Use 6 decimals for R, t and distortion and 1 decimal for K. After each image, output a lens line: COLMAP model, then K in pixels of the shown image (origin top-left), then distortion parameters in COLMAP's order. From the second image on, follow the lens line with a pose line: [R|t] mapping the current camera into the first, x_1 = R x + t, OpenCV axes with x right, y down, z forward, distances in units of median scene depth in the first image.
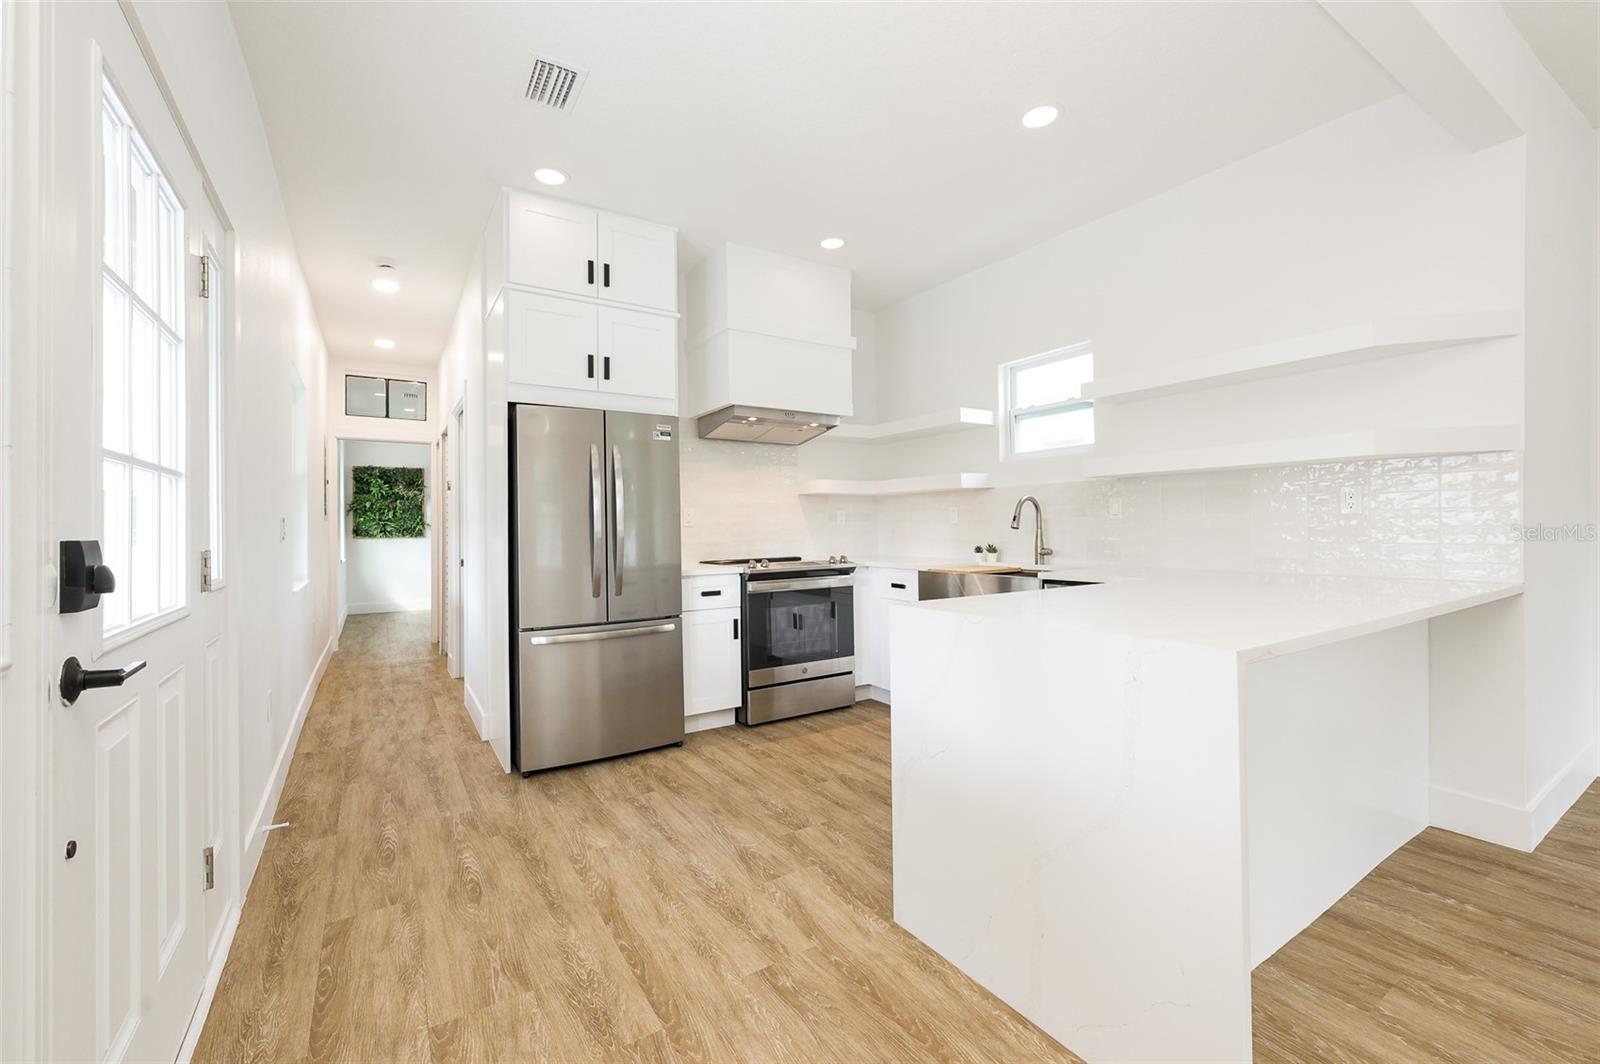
lens RADIAL K [[655.3, 0, 795.0], [0, 655.3, 519.9], [0, 0, 1]] dist [0.001655, -0.000028]
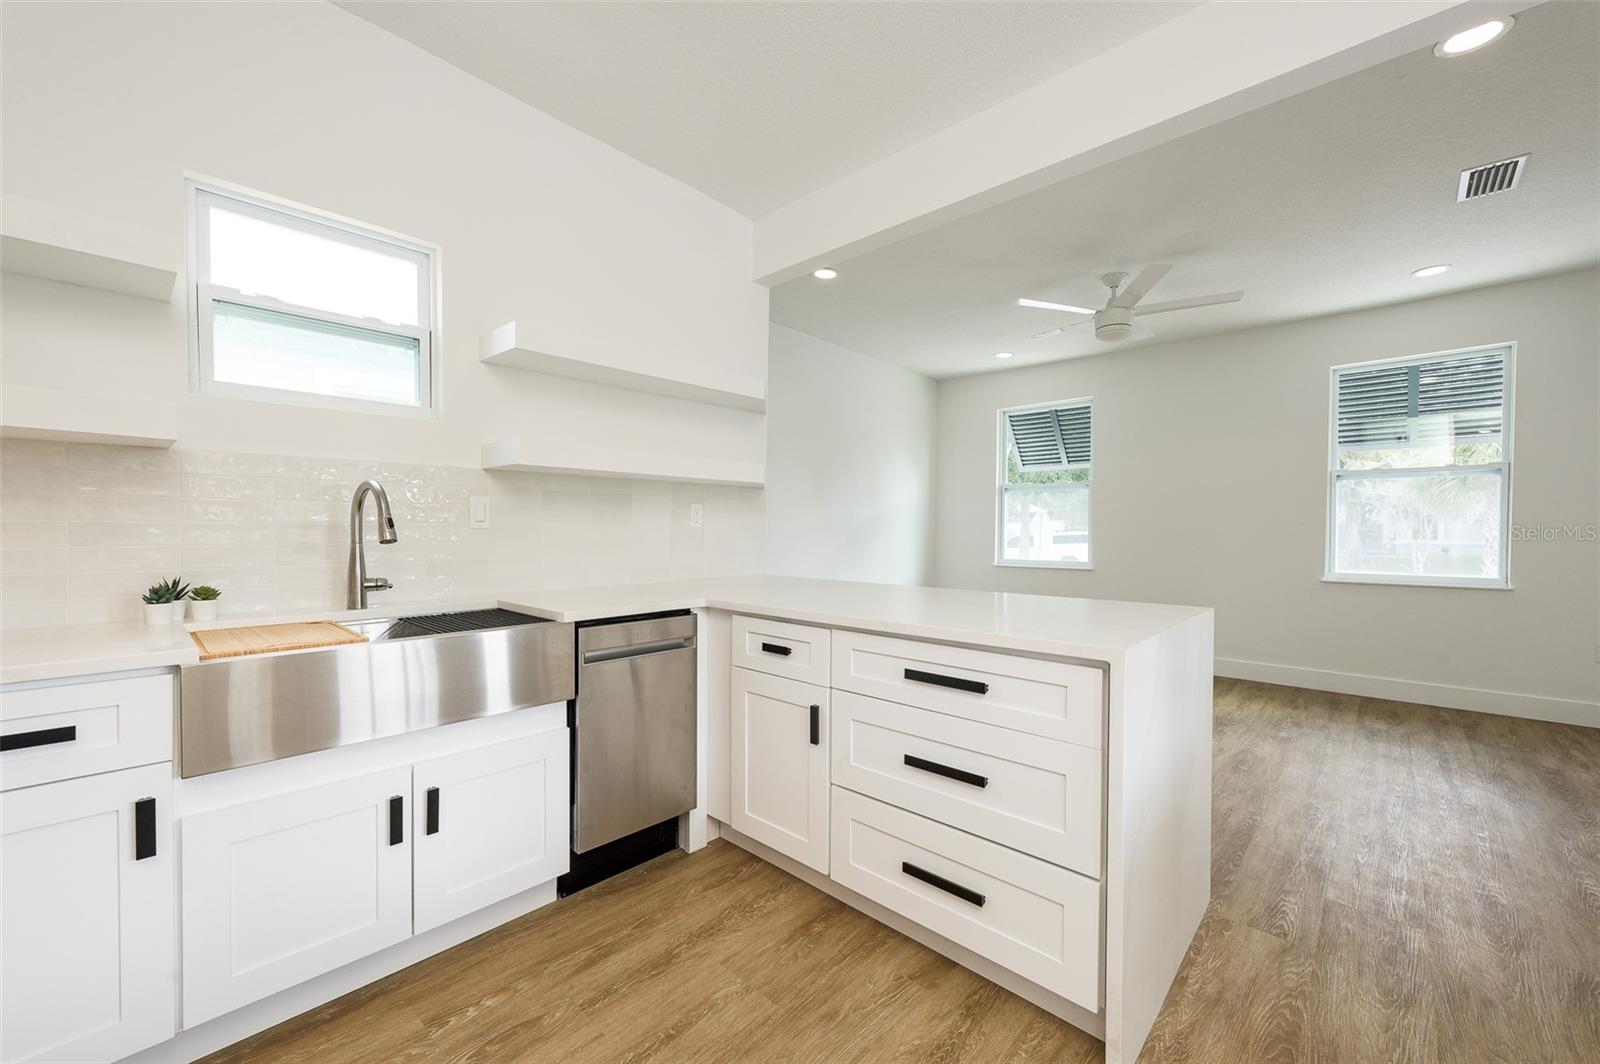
lens RADIAL K [[630.6, 0, 791.9], [0, 630.6, 535.6], [0, 0, 1]] dist [0.000140, 0.000046]
pose [[-0.248135, 0.001632, 0.968724, -0.246585], [-0.009517, 0.999946, -0.004122, 0.007080], [-0.968679, -0.010242, -0.248106, 0.884762]]
